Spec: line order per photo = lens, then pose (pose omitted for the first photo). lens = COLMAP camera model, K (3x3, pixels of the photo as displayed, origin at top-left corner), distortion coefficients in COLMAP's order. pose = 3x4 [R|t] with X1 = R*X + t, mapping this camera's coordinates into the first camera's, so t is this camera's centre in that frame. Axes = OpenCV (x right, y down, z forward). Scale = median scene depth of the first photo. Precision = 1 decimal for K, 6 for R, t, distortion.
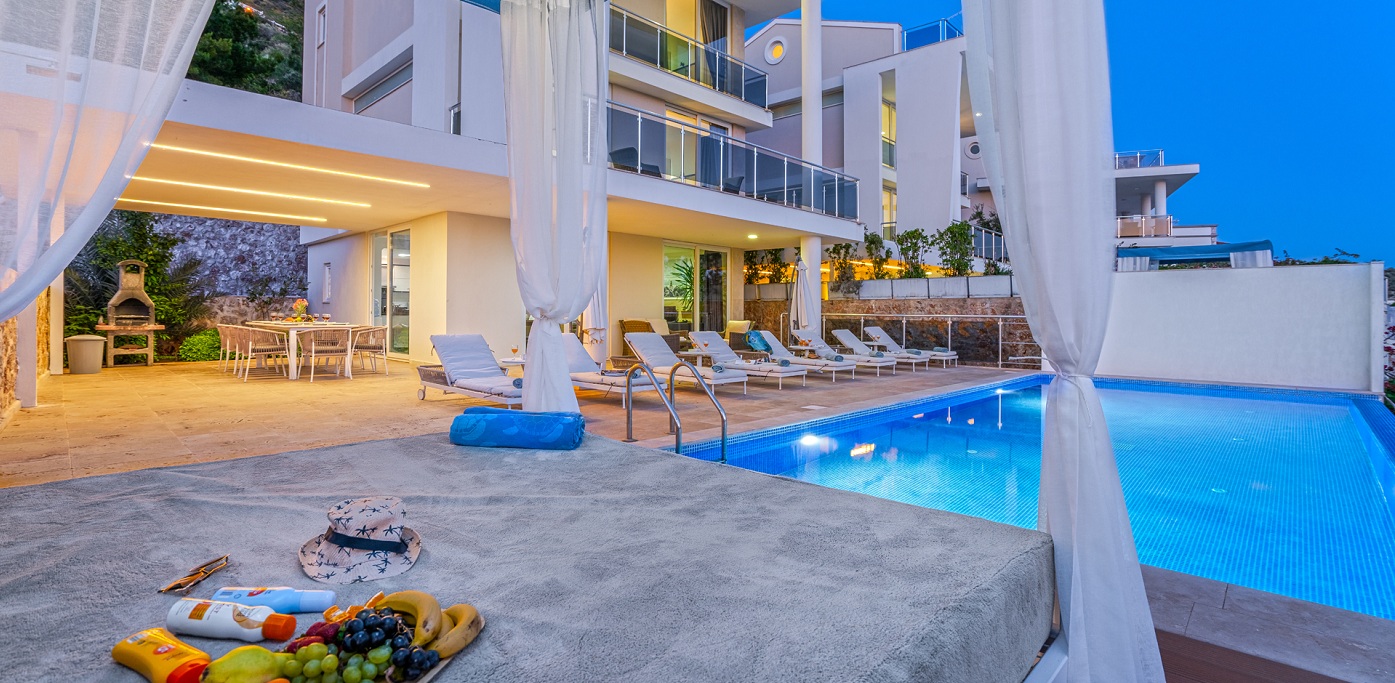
lens RADIAL K [[643.7, 0, 695.8], [0, 643.7, 306.7], [0, 0, 1]] dist [-0.034974, -0.000028]
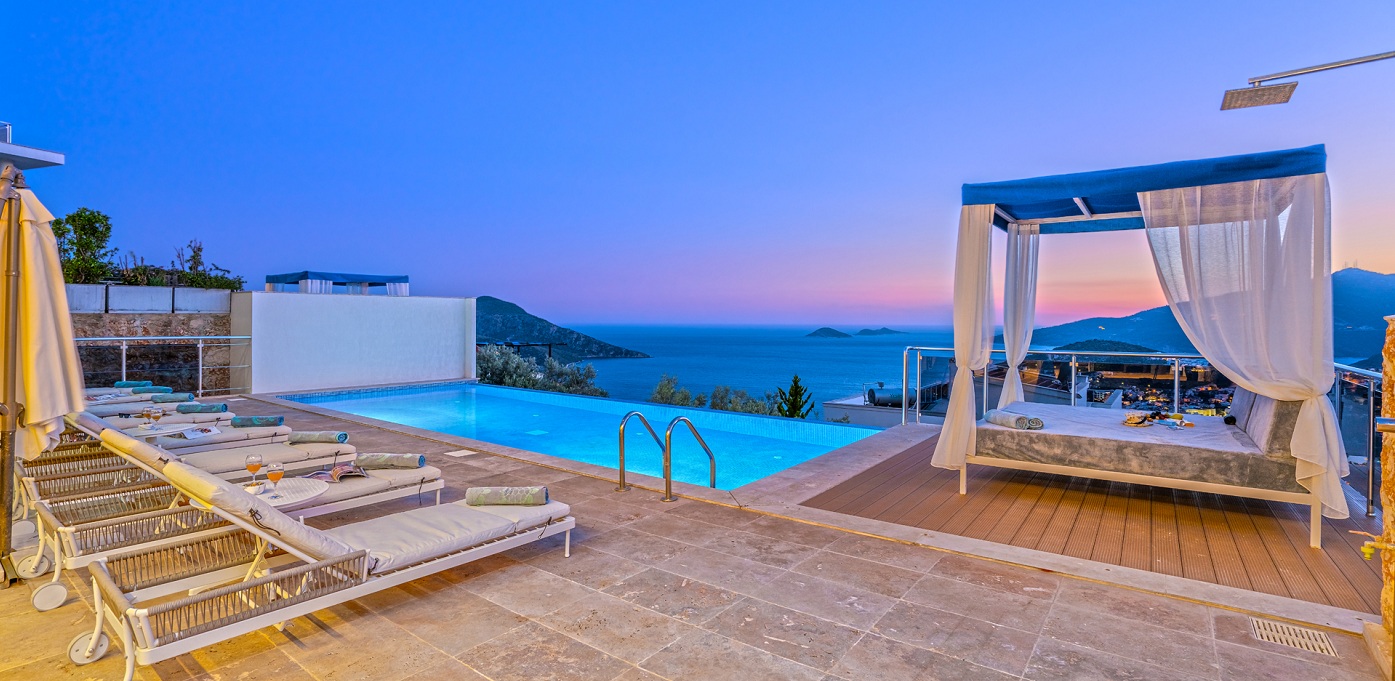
lens RADIAL K [[643.7, 0, 695.8], [0, 643.7, 305.7], [0, 0, 1]] dist [-0.034974, -0.000028]
pose [[-0.145893, 0.008741, 0.989262, -0.450883], [-0.016286, 0.999804, -0.011236, -0.028713], [-0.989166, -0.017750, -0.145722, 0.466171]]
